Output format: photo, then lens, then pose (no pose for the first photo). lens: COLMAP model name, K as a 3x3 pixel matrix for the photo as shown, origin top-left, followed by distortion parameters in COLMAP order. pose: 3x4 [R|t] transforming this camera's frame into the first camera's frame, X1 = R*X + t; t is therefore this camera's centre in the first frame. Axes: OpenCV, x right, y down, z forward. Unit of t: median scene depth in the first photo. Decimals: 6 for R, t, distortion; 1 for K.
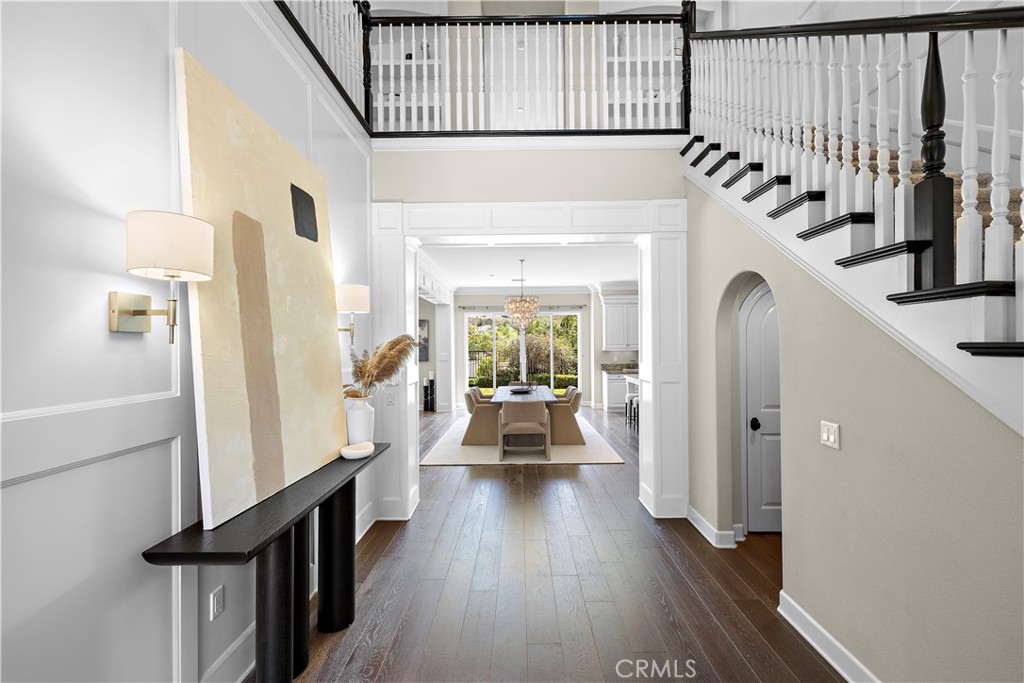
lens RADIAL K [[433.6, 0, 516.8], [0, 433.6, 348.1], [0, 0, 1]] dist [0.004370, 0.000796]
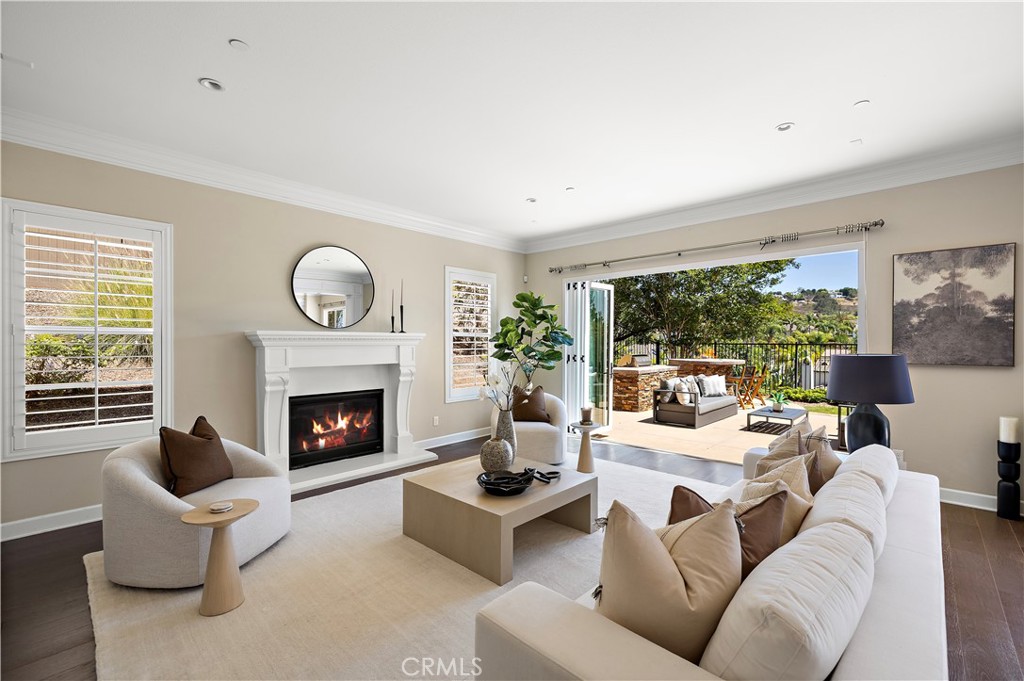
lens RADIAL K [[433.6, 0, 518.9], [0, 433.6, 344.8], [0, 0, 1]] dist [0.004370, 0.000796]
pose [[0.742787, 0.012750, -0.669406, -0.265076], [-0.008363, 0.999917, 0.009765, 0.012596], [0.669475, -0.001655, 0.742832, 0.502742]]
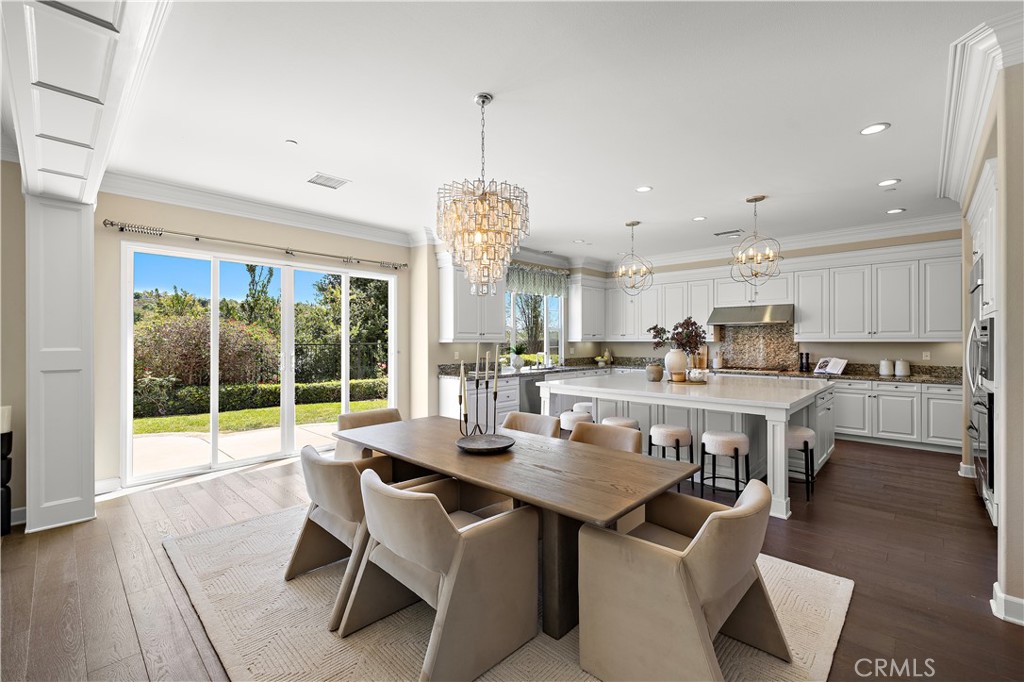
lens RADIAL K [[433.6, 0, 521.0], [0, 433.6, 340.3], [0, 0, 1]] dist [0.004370, 0.000796]
pose [[0.678288, 0.010339, 0.734724, -0.172846], [-0.001455, 0.999918, -0.012728, 0.010114], [-0.734795, 0.007564, 0.678247, 0.509921]]
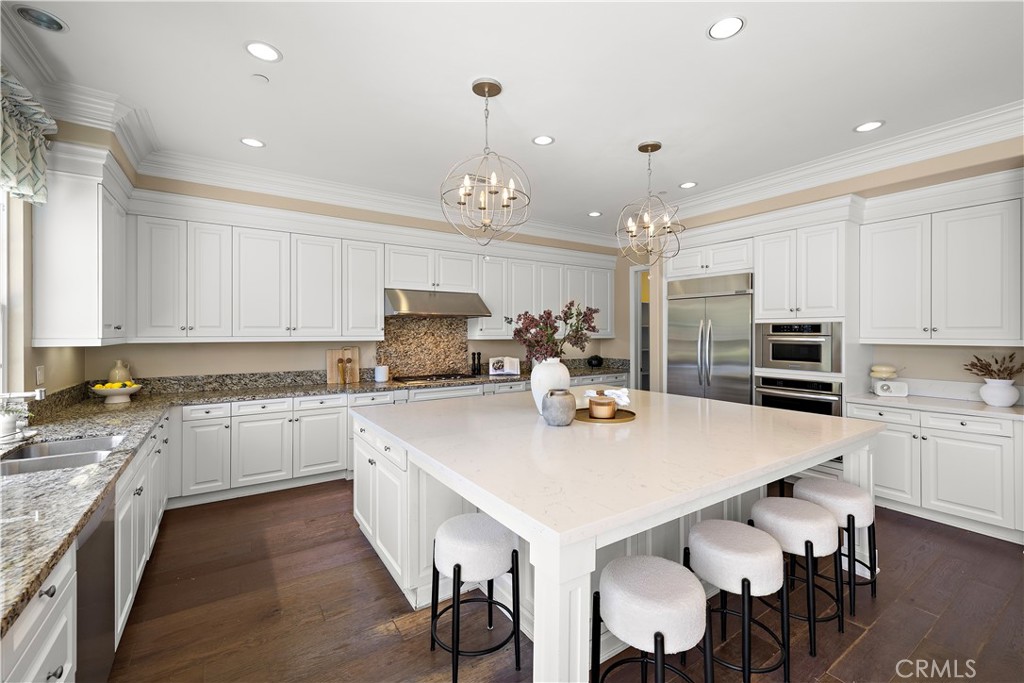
lens RADIAL K [[433.6, 0, 519.5], [0, 433.6, 331.7], [0, 0, 1]] dist [0.004370, 0.000796]
pose [[-0.561339, 0.013135, 0.827482, 0.114647], [0.011605, 0.999901, -0.007999, -0.001563], [-0.827505, 0.005113, -0.561435, 0.912128]]
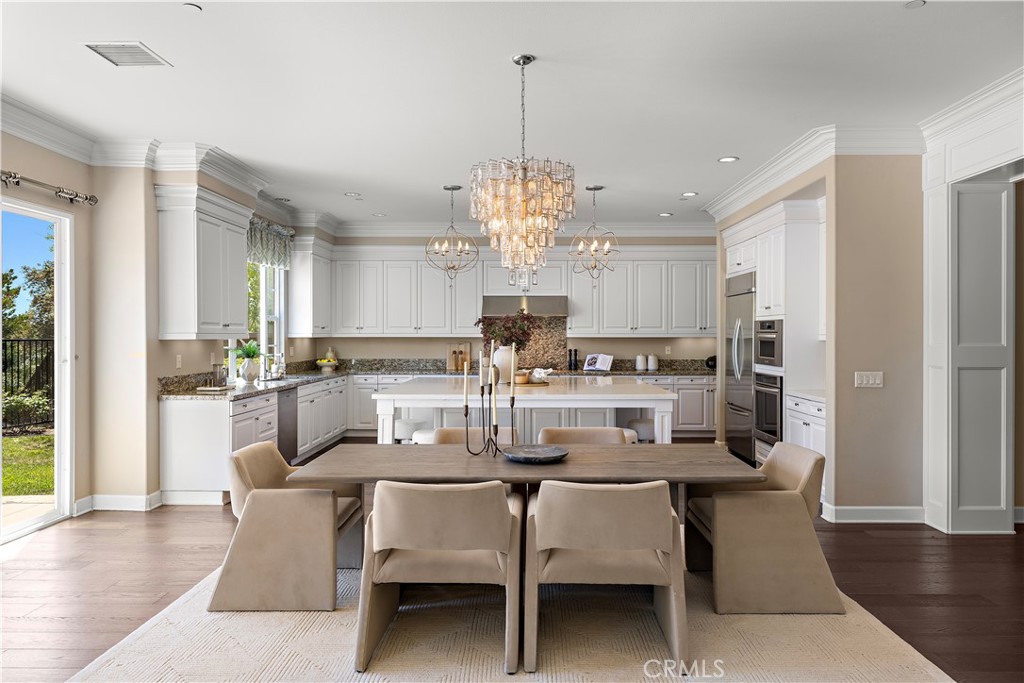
lens RADIAL K [[689.3, 0, 520.2], [0, 689.3, 338.1], [0, 0, 1]] dist [0.005349, 0.000347]
pose [[0.007924, 0.005262, 0.999955, -0.364099], [0.005503, 0.999971, -0.005305, 0.009194], [-0.999953, 0.005545, 0.007895, 0.709654]]
